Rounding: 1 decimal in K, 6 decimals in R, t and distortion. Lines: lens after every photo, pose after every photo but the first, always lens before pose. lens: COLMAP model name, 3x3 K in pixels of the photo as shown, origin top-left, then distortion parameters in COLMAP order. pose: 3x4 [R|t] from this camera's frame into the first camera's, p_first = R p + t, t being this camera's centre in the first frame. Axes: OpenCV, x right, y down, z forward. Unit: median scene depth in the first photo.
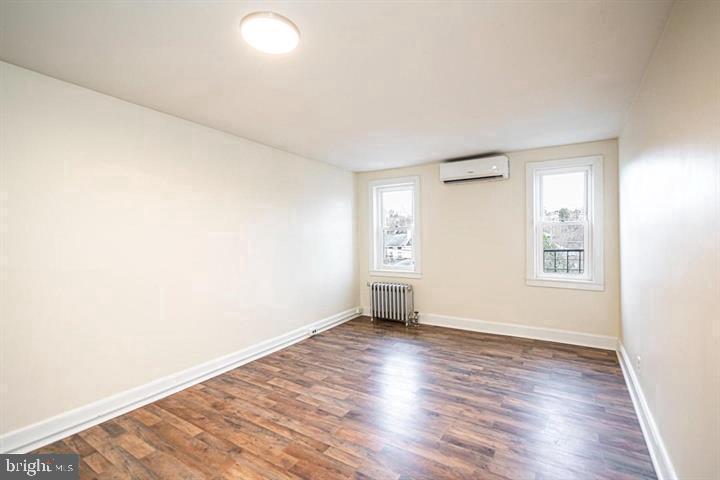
lens RADIAL K [[322.6, 0, 369.2], [0, 322.6, 237.5], [0, 0, 1]] dist [-0.016562, 0.000200]
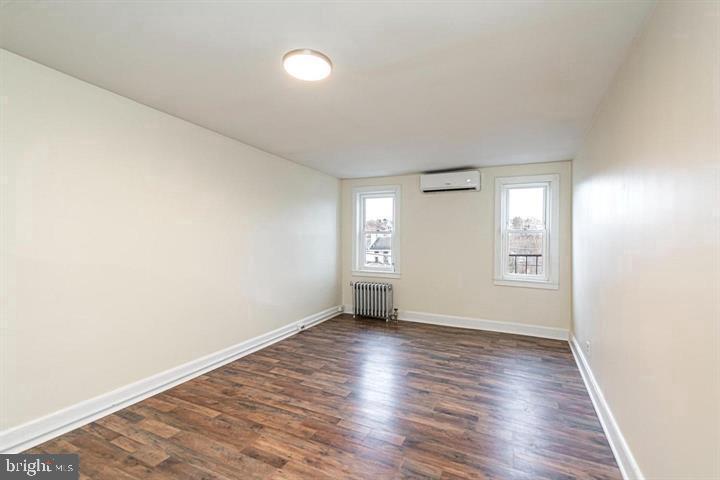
lens RADIAL K [[320.6, 0, 369.0], [0, 320.6, 237.4], [0, 0, 1]] dist [0.002881, -0.000059]
pose [[0.993405, 0.021746, 0.112579, -0.114027], [-0.020440, 0.999710, -0.012738, 0.006202], [-0.112823, 0.010353, 0.993561, -0.114380]]
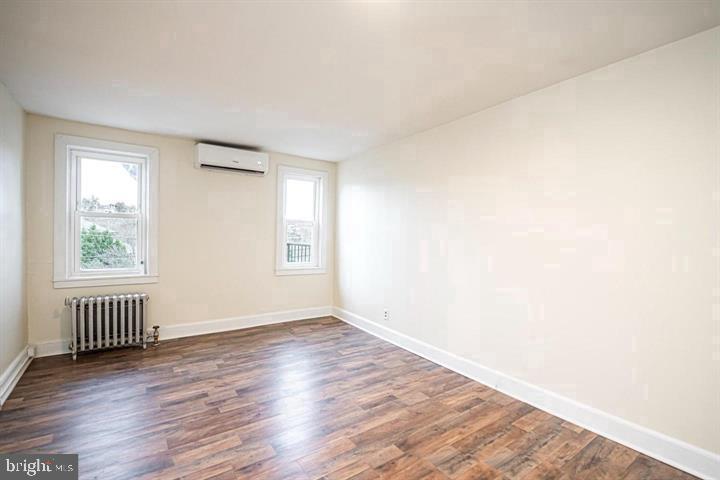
lens RADIAL K [[327.2, 0, 360.3], [0, 327.2, 238.2], [0, 0, 1]] dist [-0.009053, -0.000216]
pose [[0.397967, 0.004482, 0.917389, -0.592587], [-0.018536, 0.999823, 0.003157, 0.015338], [-0.917213, -0.018261, 0.397979, 0.399348]]
